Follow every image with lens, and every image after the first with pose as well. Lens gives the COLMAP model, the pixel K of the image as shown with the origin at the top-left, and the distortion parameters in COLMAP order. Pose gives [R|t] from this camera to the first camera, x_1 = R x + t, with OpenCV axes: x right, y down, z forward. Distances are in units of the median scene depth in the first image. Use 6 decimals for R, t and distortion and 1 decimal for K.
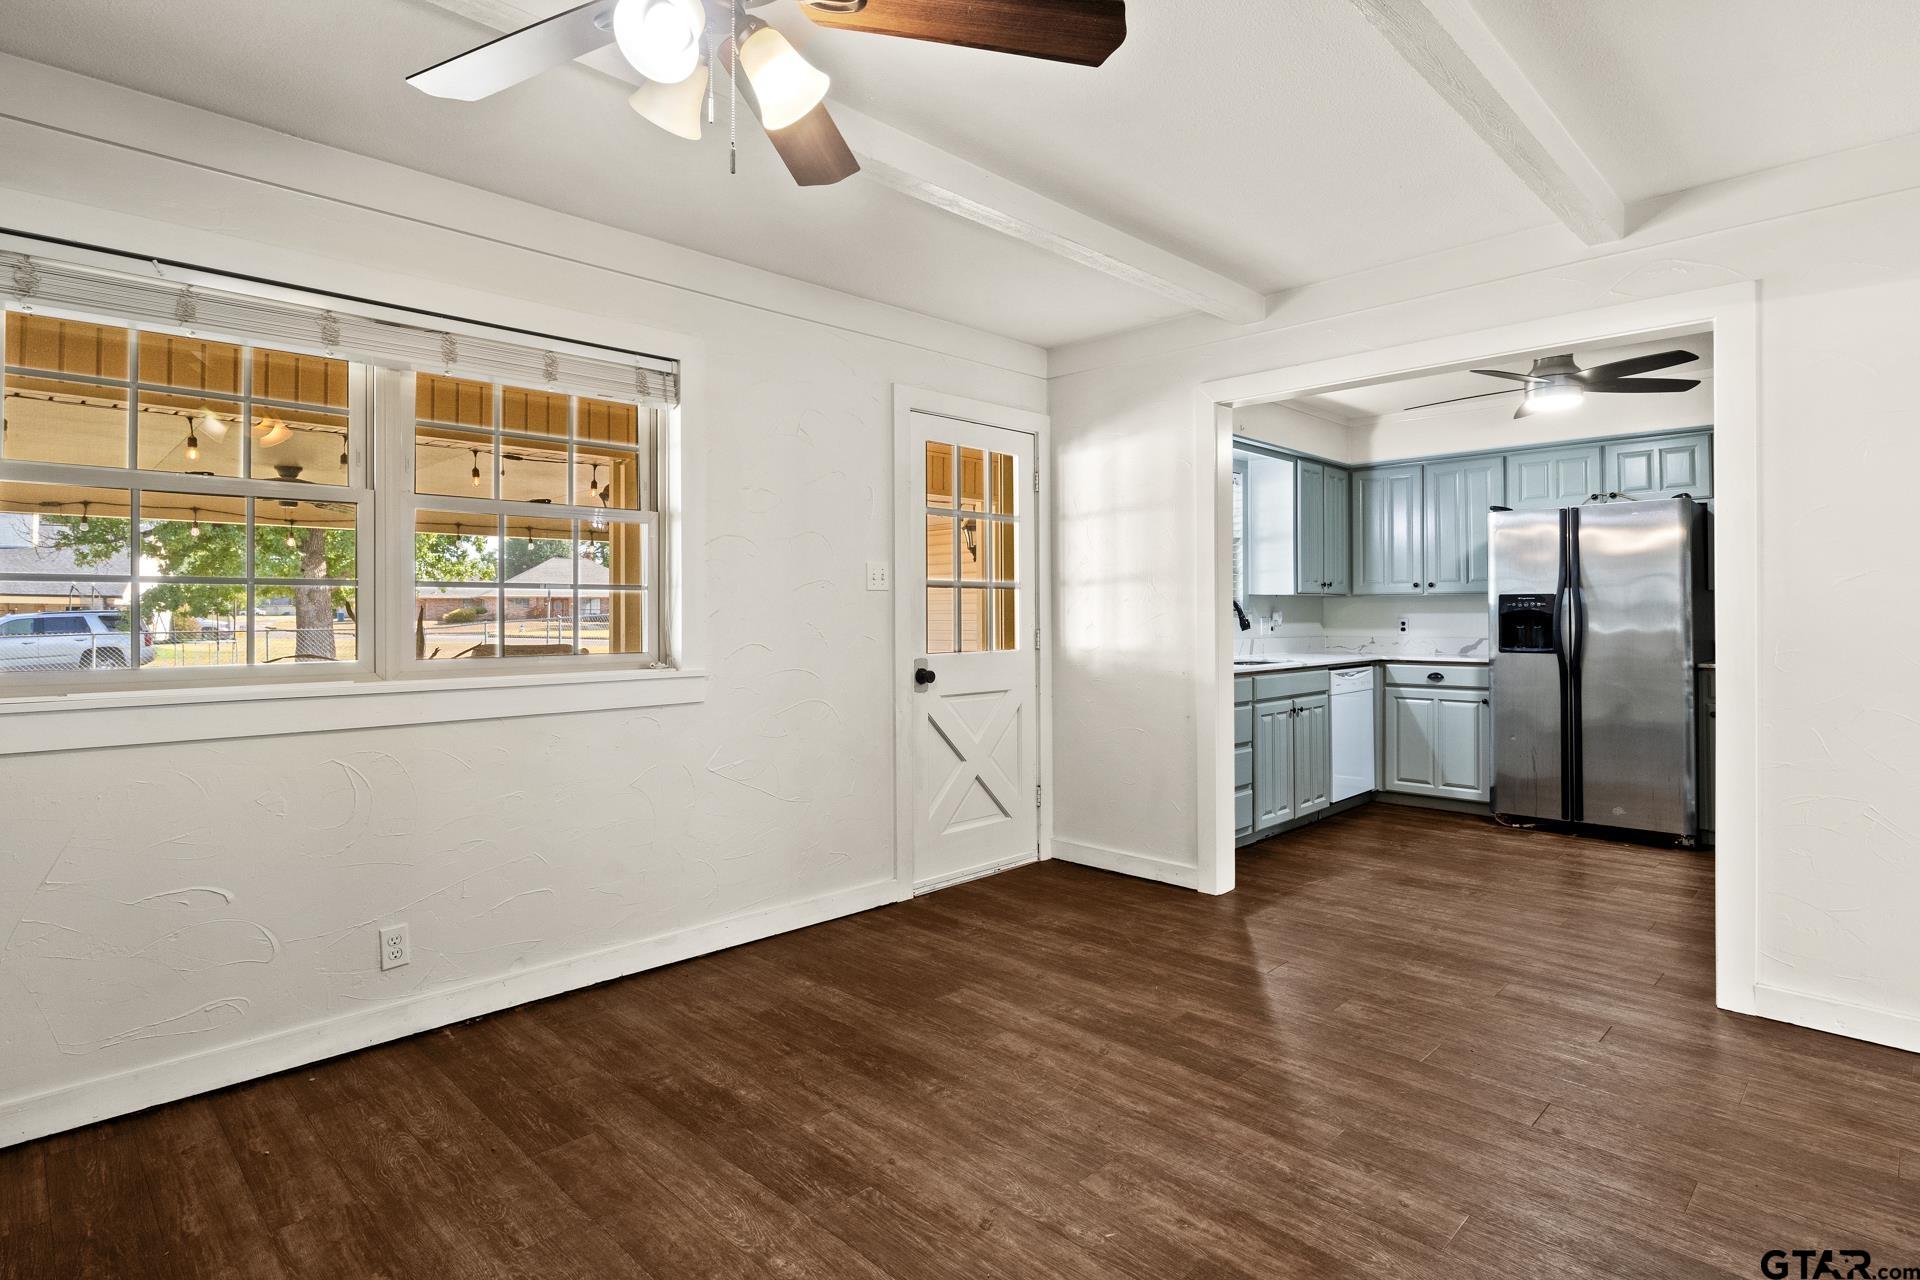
lens RADIAL K [[961.5, 0, 960.0], [0, 961.5, 640.0], [0, 0, 1]] dist [-0.004852, -0.000975]
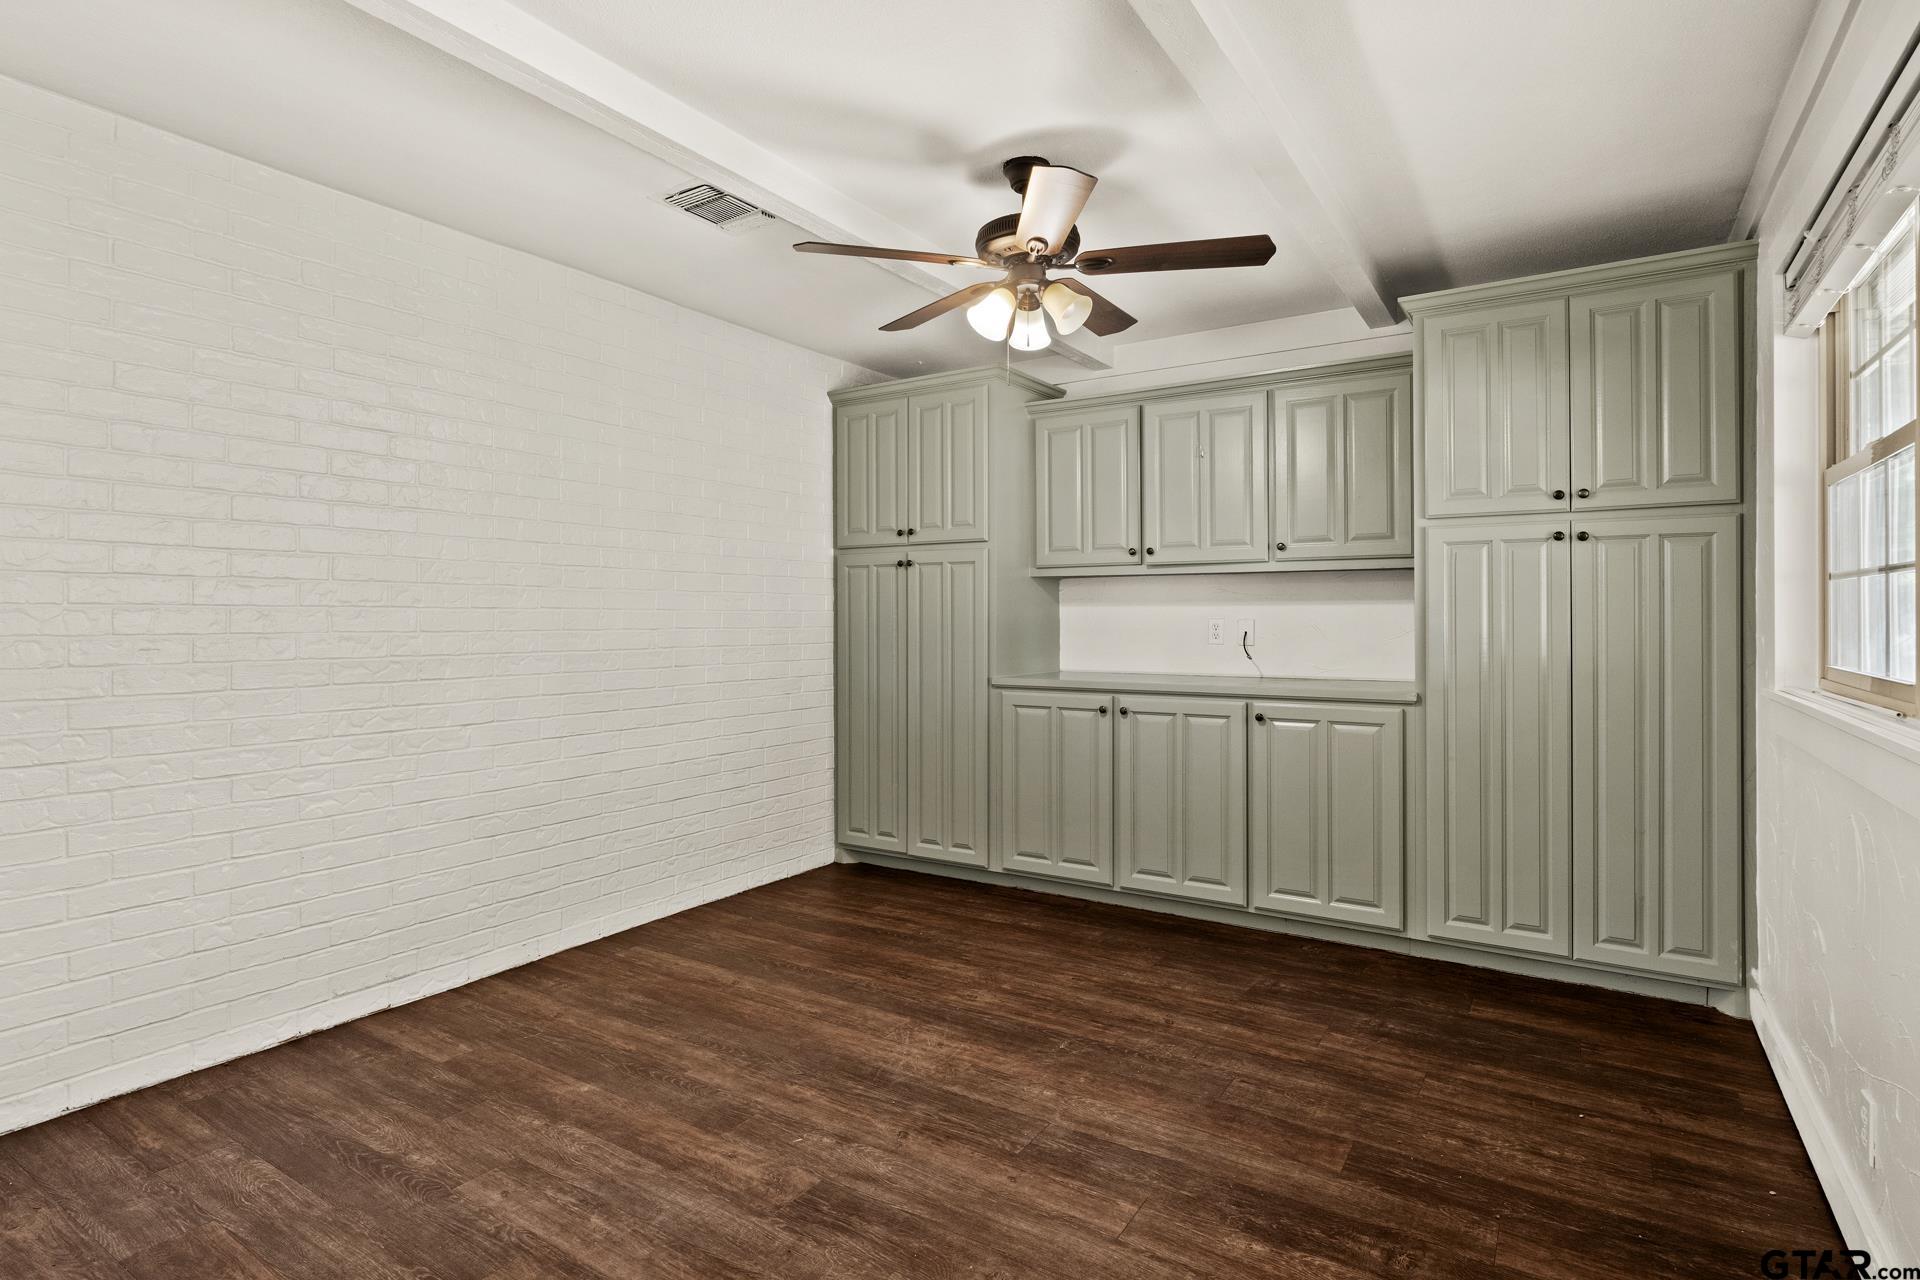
lens RADIAL K [[961.5, 0, 960.0], [0, 961.5, 640.0], [0, 0, 1]] dist [-0.004852, -0.000975]
pose [[-0.976852, 0.010579, -0.213656, 0.178524], [-0.000399, 0.998685, 0.051273, -0.051172], [0.213918, 0.050171, -0.975562, 1.864882]]
